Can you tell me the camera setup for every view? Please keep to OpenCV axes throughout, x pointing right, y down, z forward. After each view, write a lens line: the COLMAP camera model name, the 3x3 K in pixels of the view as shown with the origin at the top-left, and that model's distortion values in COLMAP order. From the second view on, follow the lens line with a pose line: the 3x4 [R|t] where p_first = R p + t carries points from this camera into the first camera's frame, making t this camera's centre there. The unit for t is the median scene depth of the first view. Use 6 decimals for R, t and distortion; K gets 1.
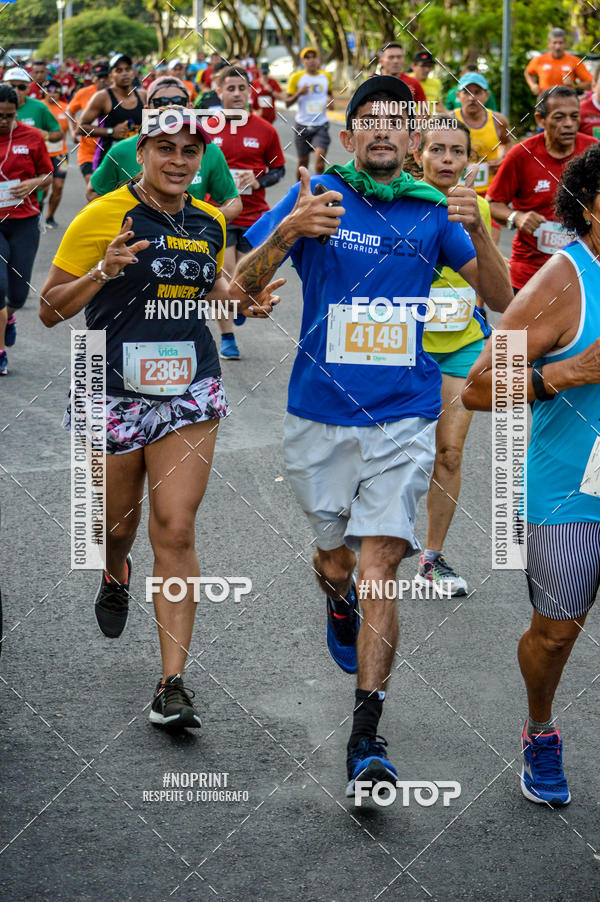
lens RADIAL K [[2059.5, 0, 300.0], [0, 2059.5, 451.0], [0, 0, 1]] dist [-0.218382, -0.179938]
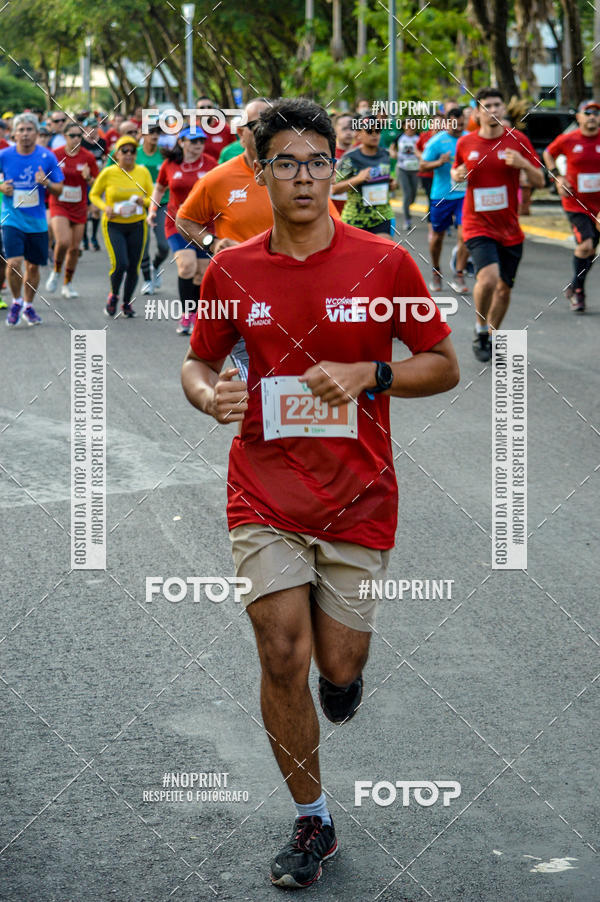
lens RADIAL K [[2222.2, 0, 275.8], [0, 2222.2, 532.7], [0, 0, 1]] dist [-0.248440, 0.238171]
pose [[0.998828, -0.020893, 0.043664, -0.010590], [0.021368, 0.999717, -0.010438, 0.032251], [-0.043434, 0.011359, 0.998992, -0.102799]]
